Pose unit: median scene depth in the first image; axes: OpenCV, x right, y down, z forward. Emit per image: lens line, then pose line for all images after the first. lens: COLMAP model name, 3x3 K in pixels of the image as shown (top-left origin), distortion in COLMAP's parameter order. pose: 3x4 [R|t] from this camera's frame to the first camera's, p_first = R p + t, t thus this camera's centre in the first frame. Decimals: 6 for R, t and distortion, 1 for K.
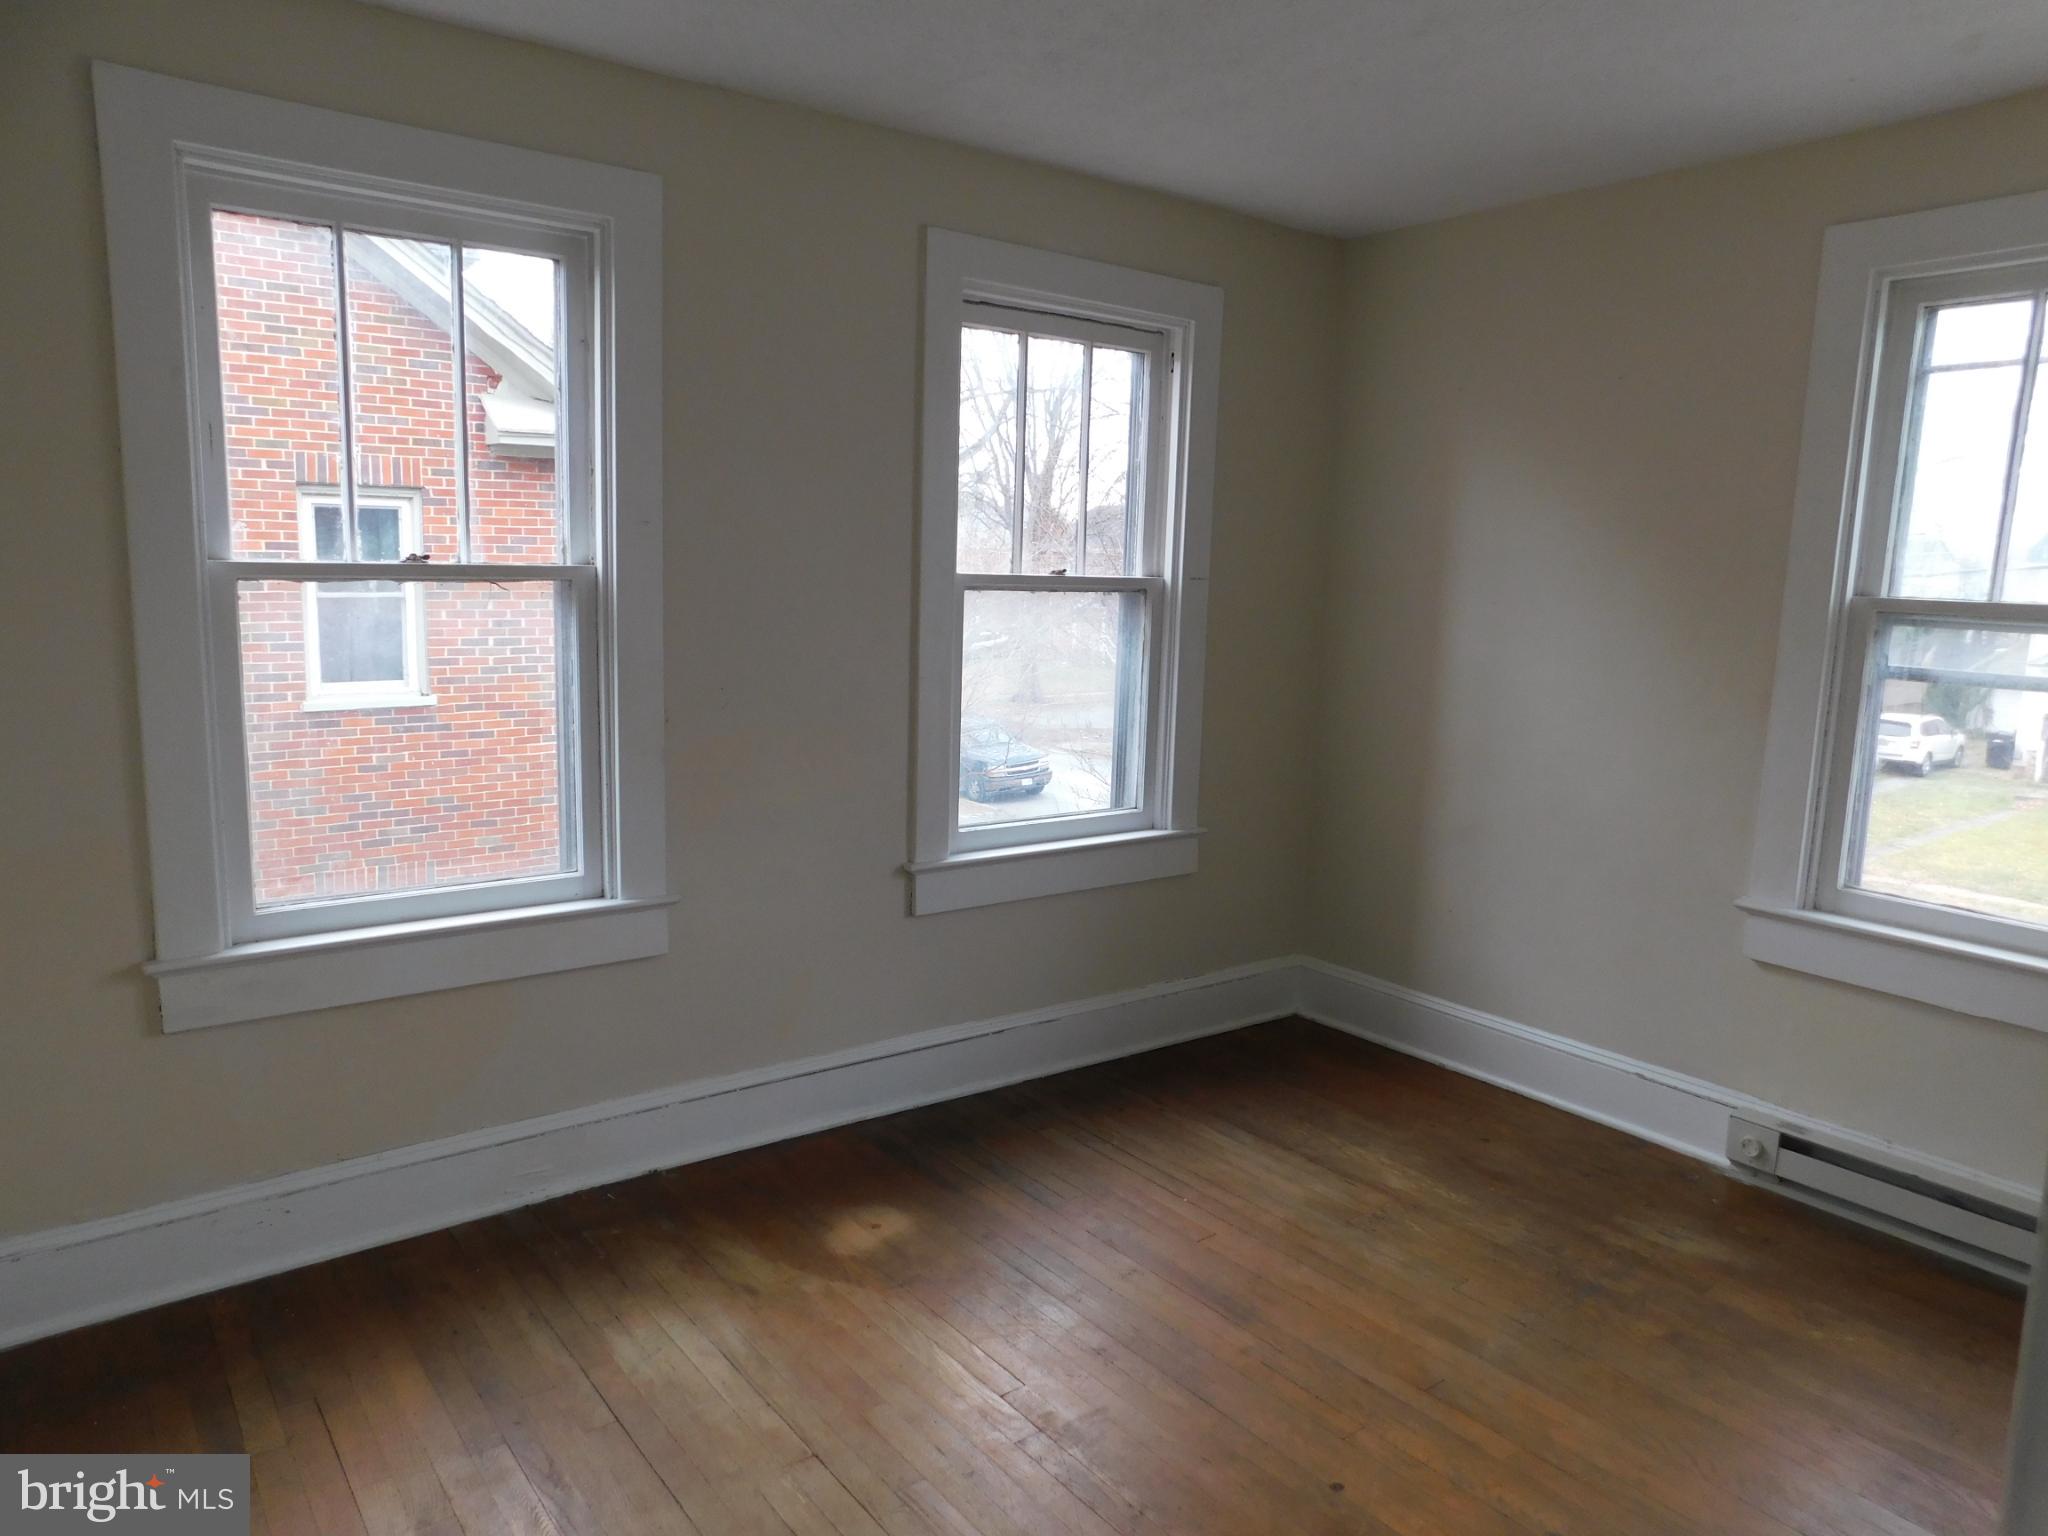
lens RADIAL K [[1371.1, 0, 1024.0], [0, 1371.1, 768.0], [0, 0, 1]] dist [-0.091313, 0.057872]
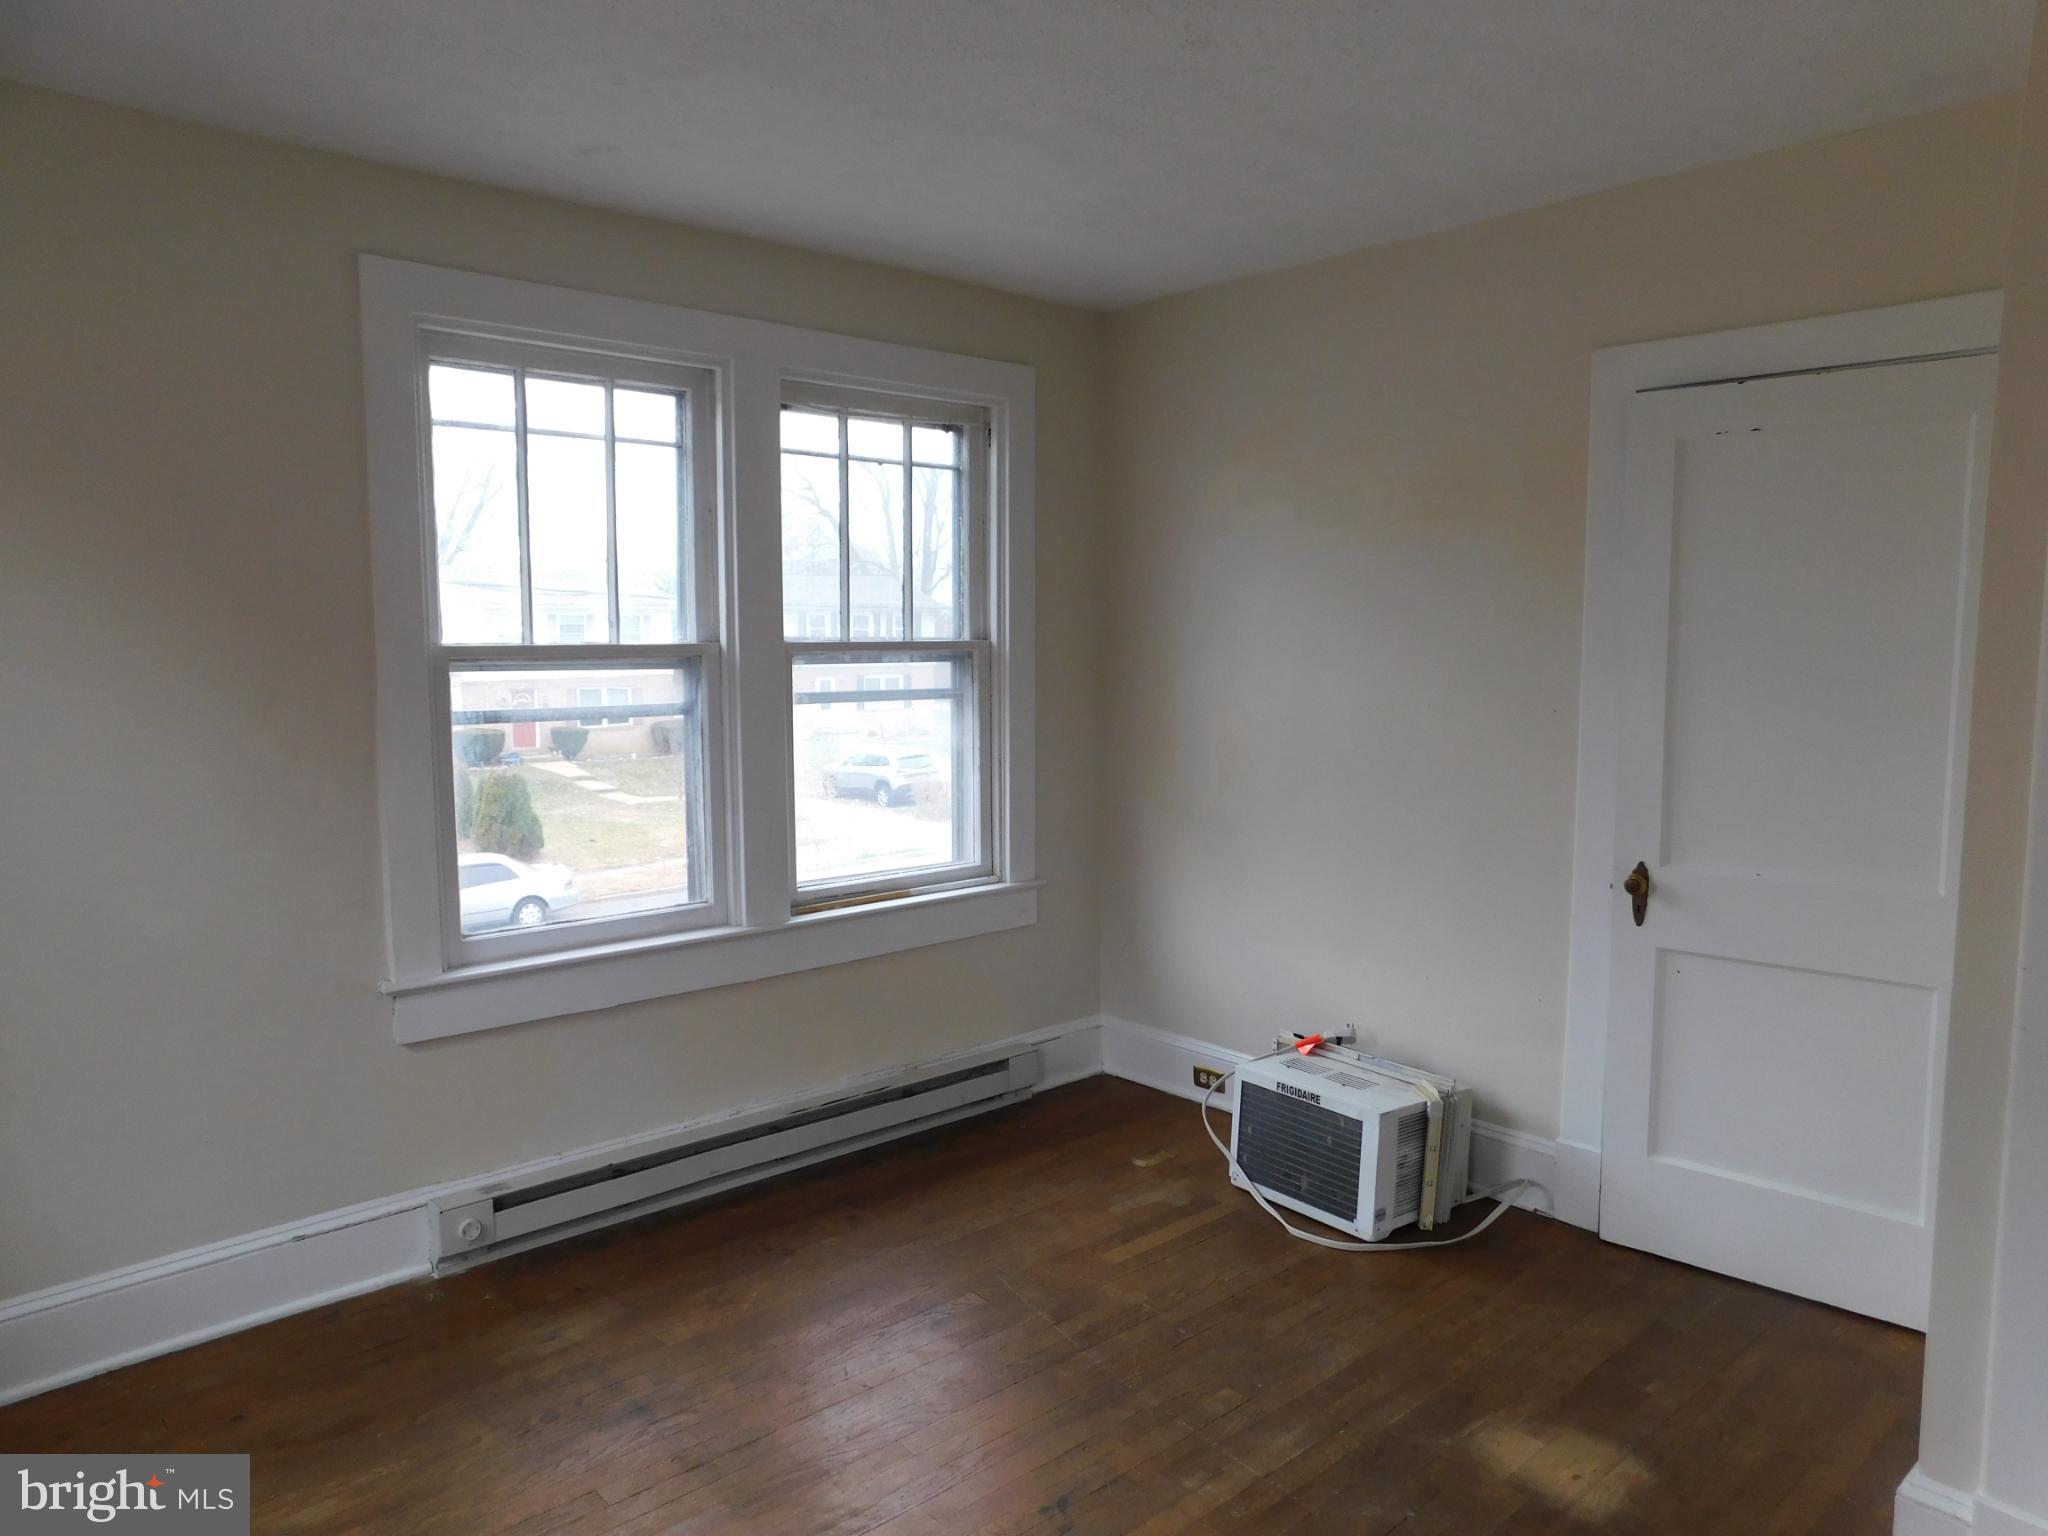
lens RADIAL K [[1364.4, 0, 1024.0], [0, 1364.4, 768.0], [0, 0, 1]] dist [0.000102, 0.002197]
pose [[-0.084841, -0.128261, 0.988105, -0.405298], [0.146219, 0.979342, 0.139678, -0.114862], [-0.985607, 0.156330, -0.064335, 0.635683]]
